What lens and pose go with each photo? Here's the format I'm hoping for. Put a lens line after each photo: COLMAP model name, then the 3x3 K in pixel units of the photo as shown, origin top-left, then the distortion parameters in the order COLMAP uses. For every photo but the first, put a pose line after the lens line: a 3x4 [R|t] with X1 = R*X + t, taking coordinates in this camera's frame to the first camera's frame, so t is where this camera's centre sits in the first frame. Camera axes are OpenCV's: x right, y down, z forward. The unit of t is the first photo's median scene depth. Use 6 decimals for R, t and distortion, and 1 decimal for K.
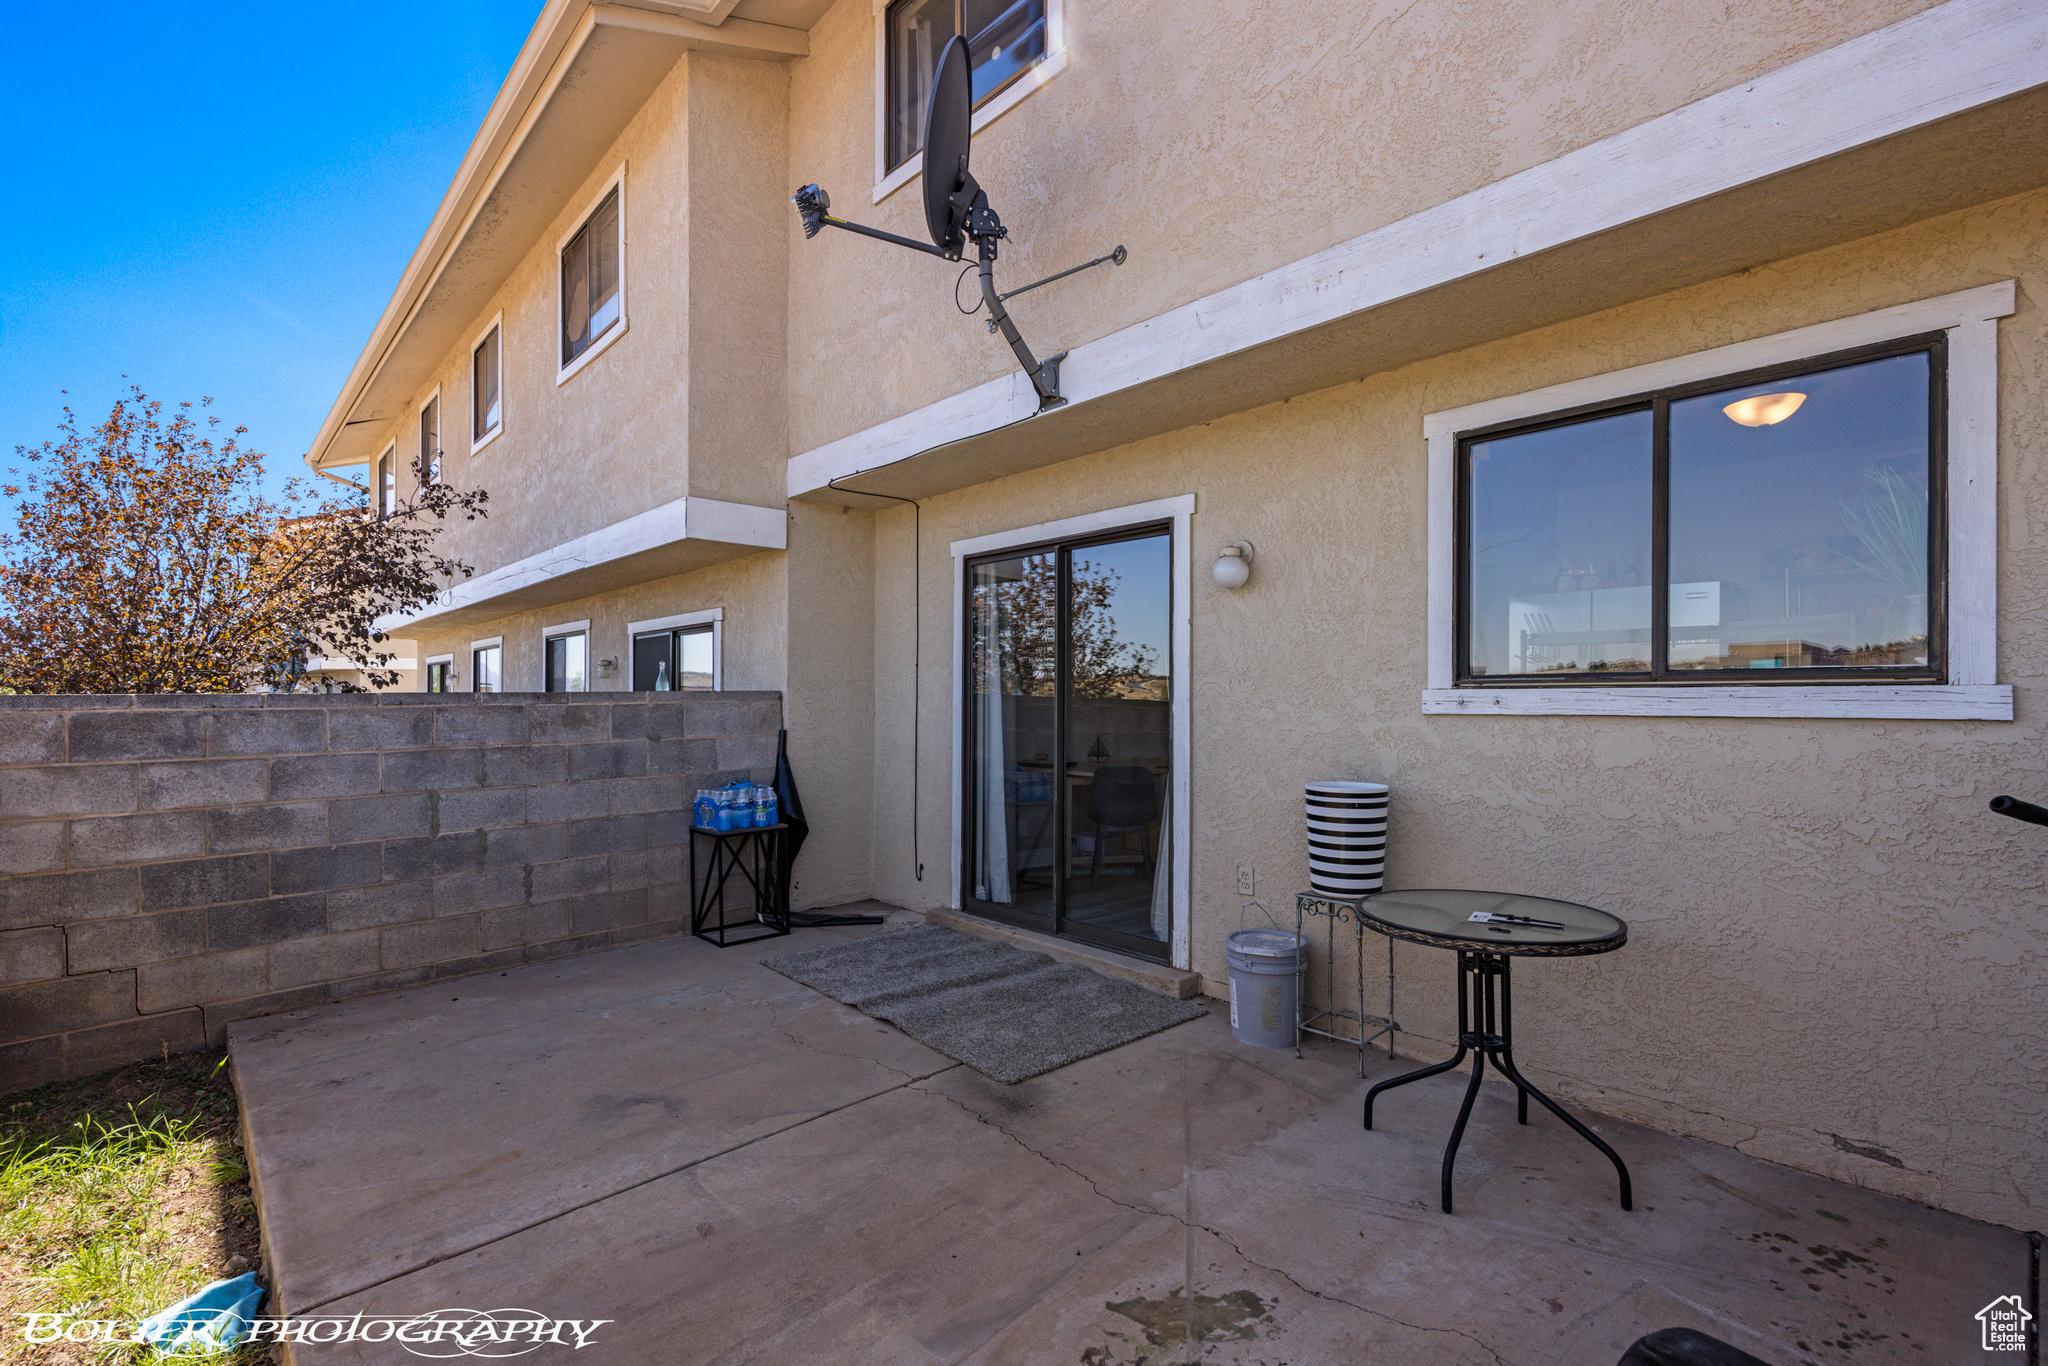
lens RADIAL K [[942.0, 0, 1013.1], [0, 942.0, 696.1], [0, 0, 1]] dist [0.012897, -0.000330]
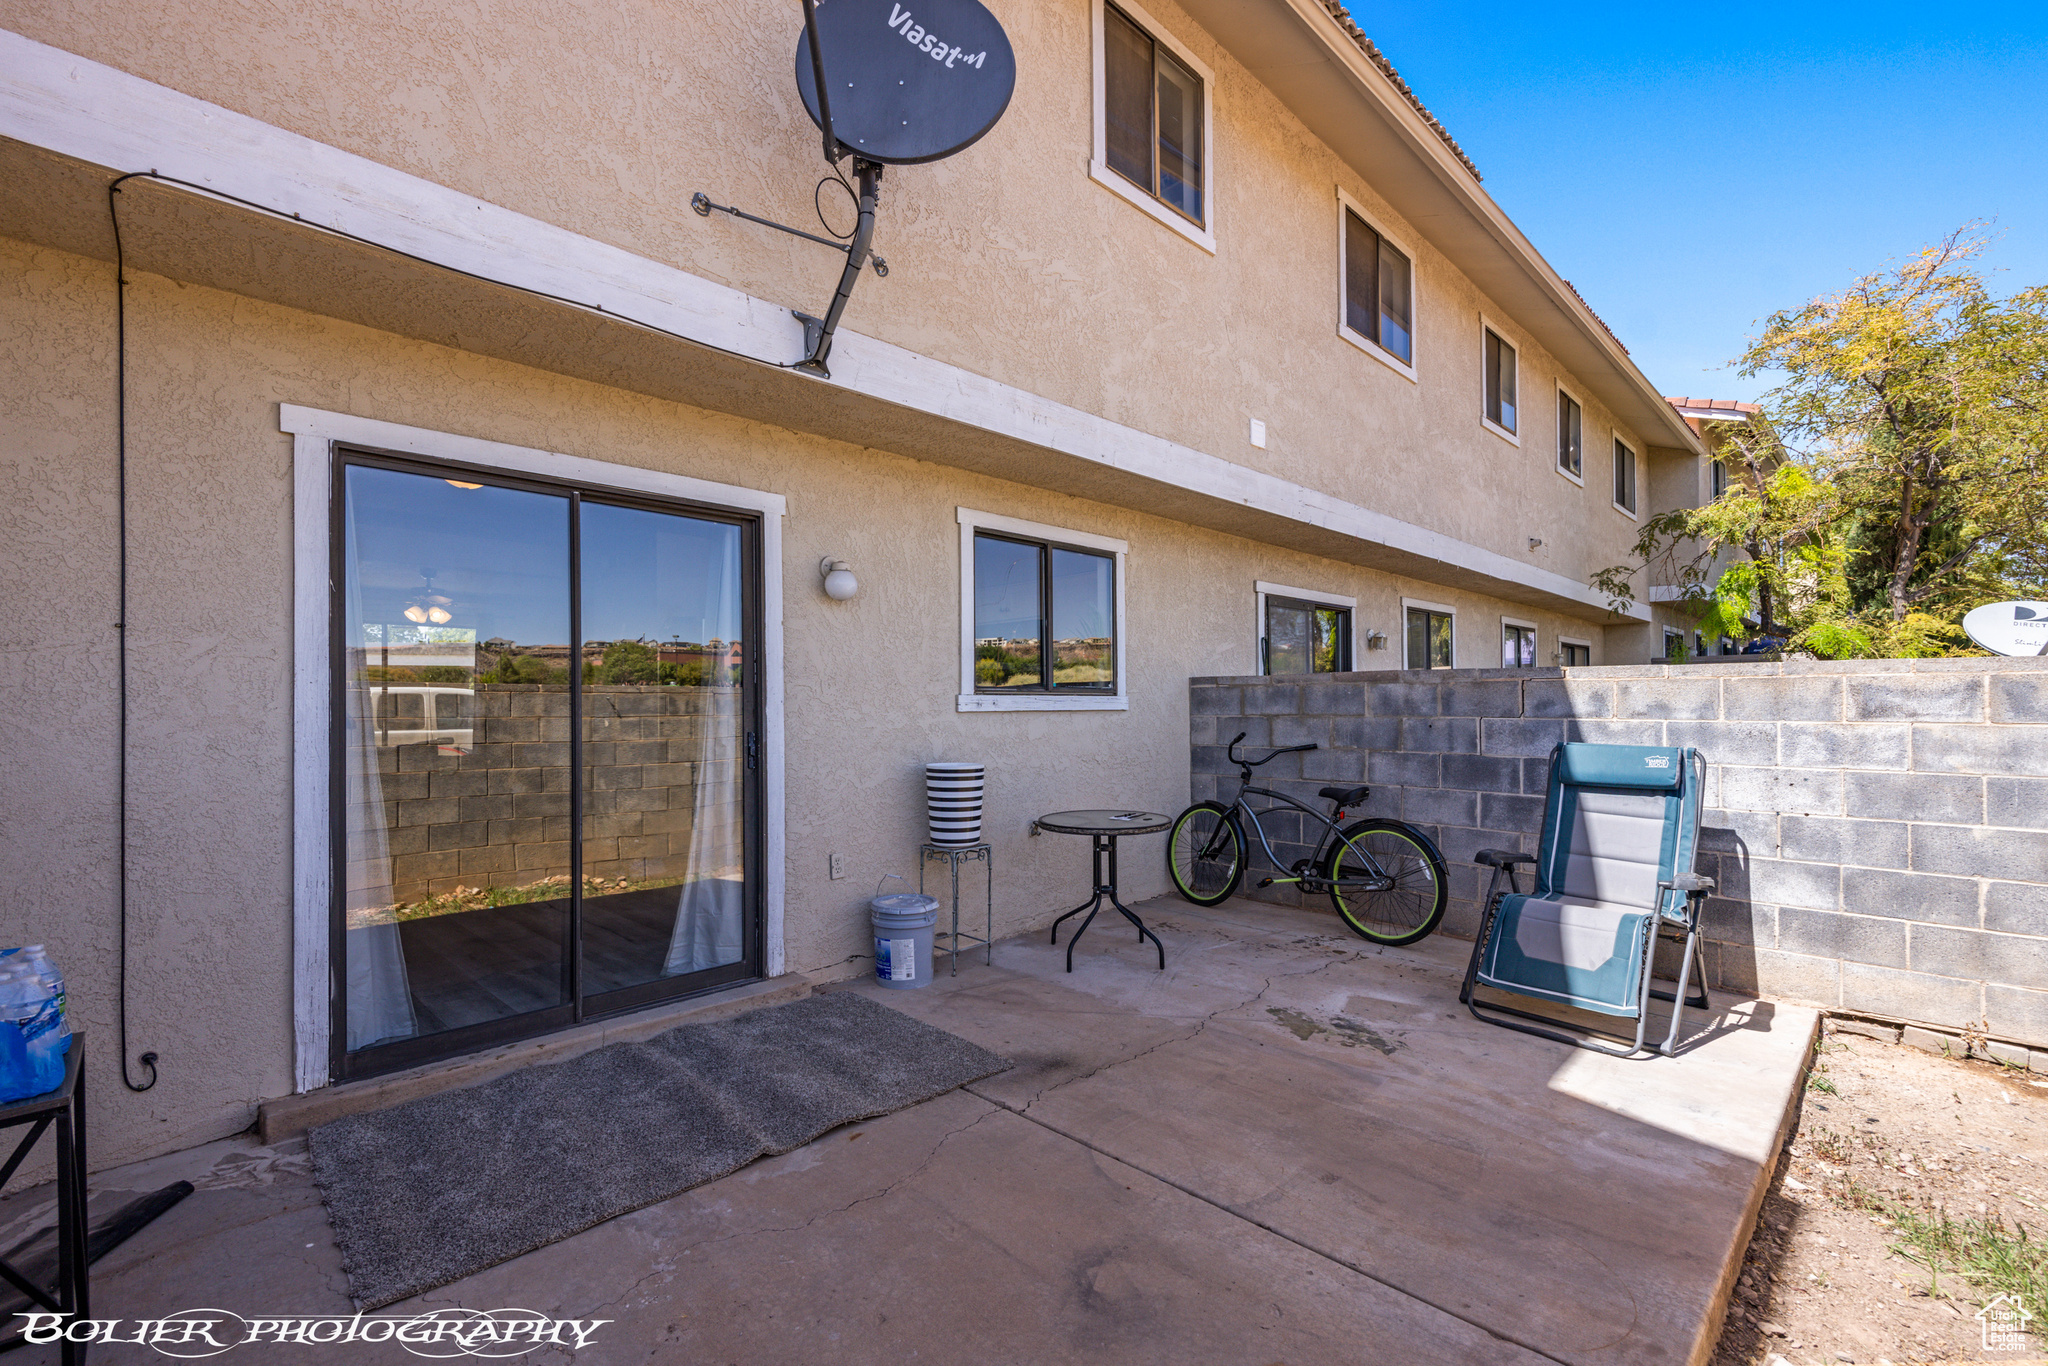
lens RADIAL K [[883.3, 0, 1013.2], [0, 883.3, 703.9], [0, 0, 1]] dist [0.007515, -0.001617]
pose [[-0.049029, 0.004676, 0.998786, -0.813581], [0.002219, 0.999987, -0.004573, 0.011613], [-0.998795, 0.001992, -0.049039, 0.864351]]
